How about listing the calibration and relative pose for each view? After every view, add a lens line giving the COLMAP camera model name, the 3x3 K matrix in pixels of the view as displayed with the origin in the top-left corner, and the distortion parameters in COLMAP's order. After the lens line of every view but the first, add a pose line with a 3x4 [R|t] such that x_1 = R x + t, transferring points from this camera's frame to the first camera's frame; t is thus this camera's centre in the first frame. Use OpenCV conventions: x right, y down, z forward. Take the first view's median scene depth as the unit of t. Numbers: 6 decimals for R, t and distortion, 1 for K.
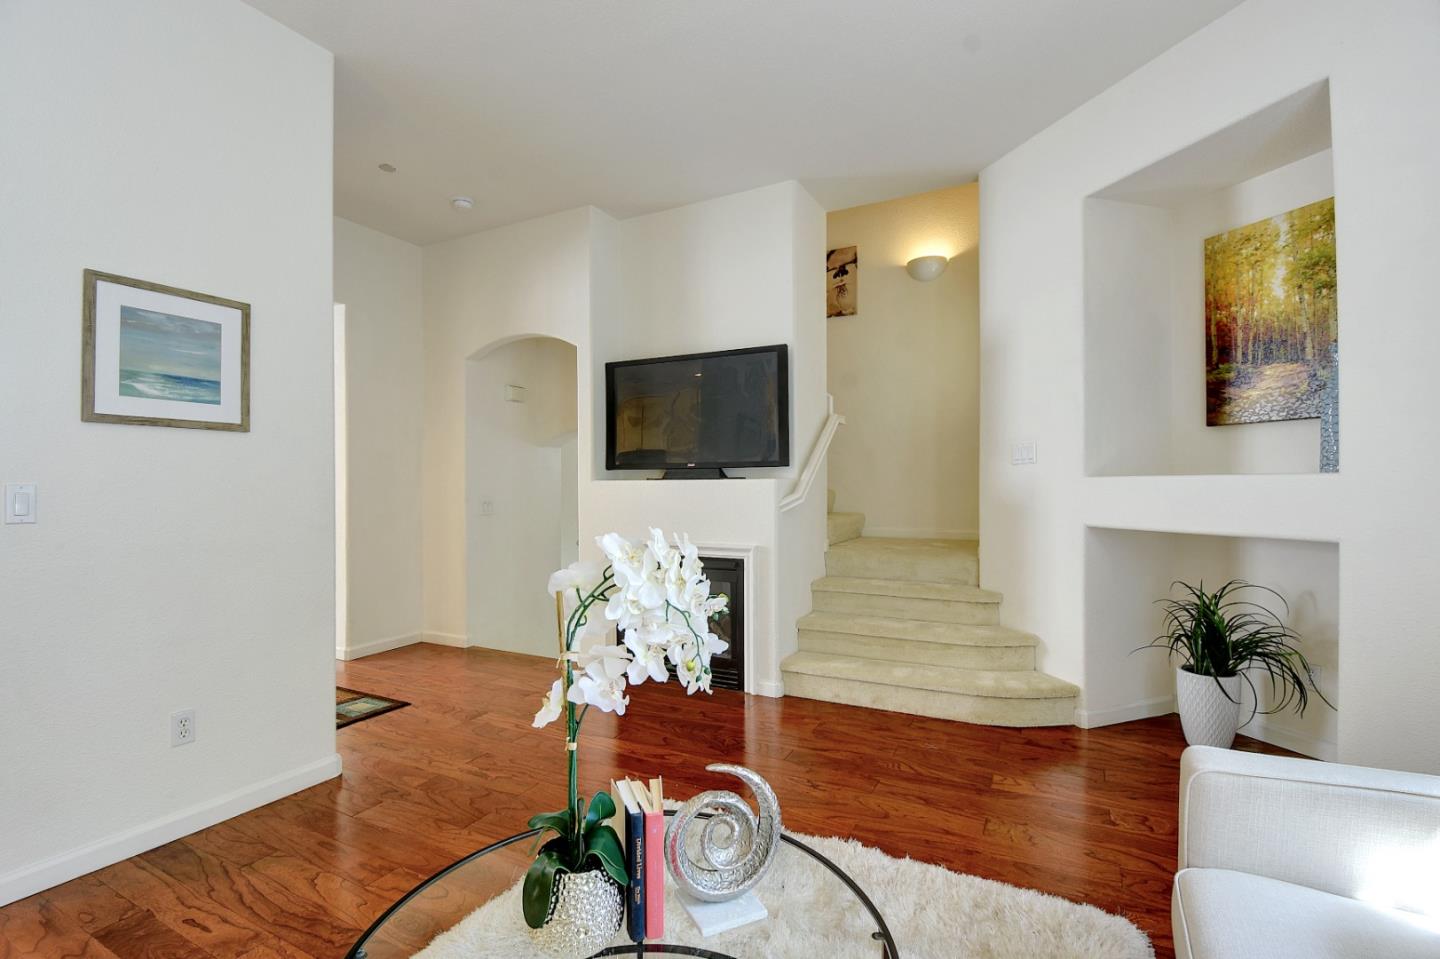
lens RADIAL K [[648.9, 0, 721.6], [0, 648.9, 485.9], [0, 0, 1]] dist [0.012600, -0.020434]
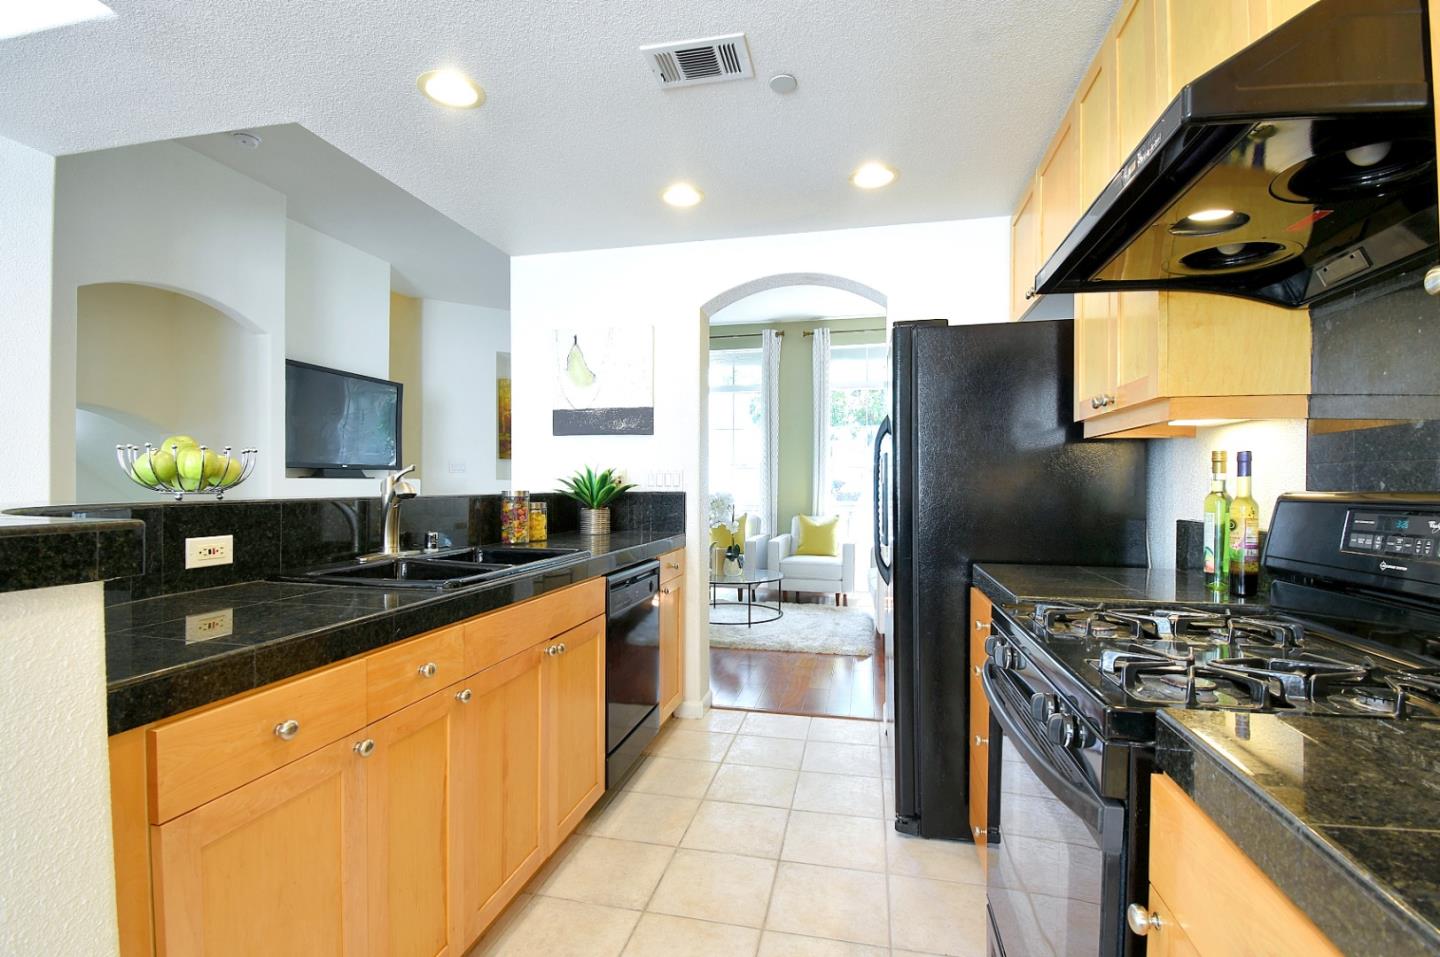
lens RADIAL K [[661.6, 0, 721.8], [0, 661.6, 483.3], [0, 0, 1]] dist [0.000716, -0.000288]
pose [[-0.238774, 0.003124, 0.971070, -1.780480], [0.000591, 0.999995, -0.003071, 0.004043], [-0.971075, -0.000159, -0.238775, 0.795043]]
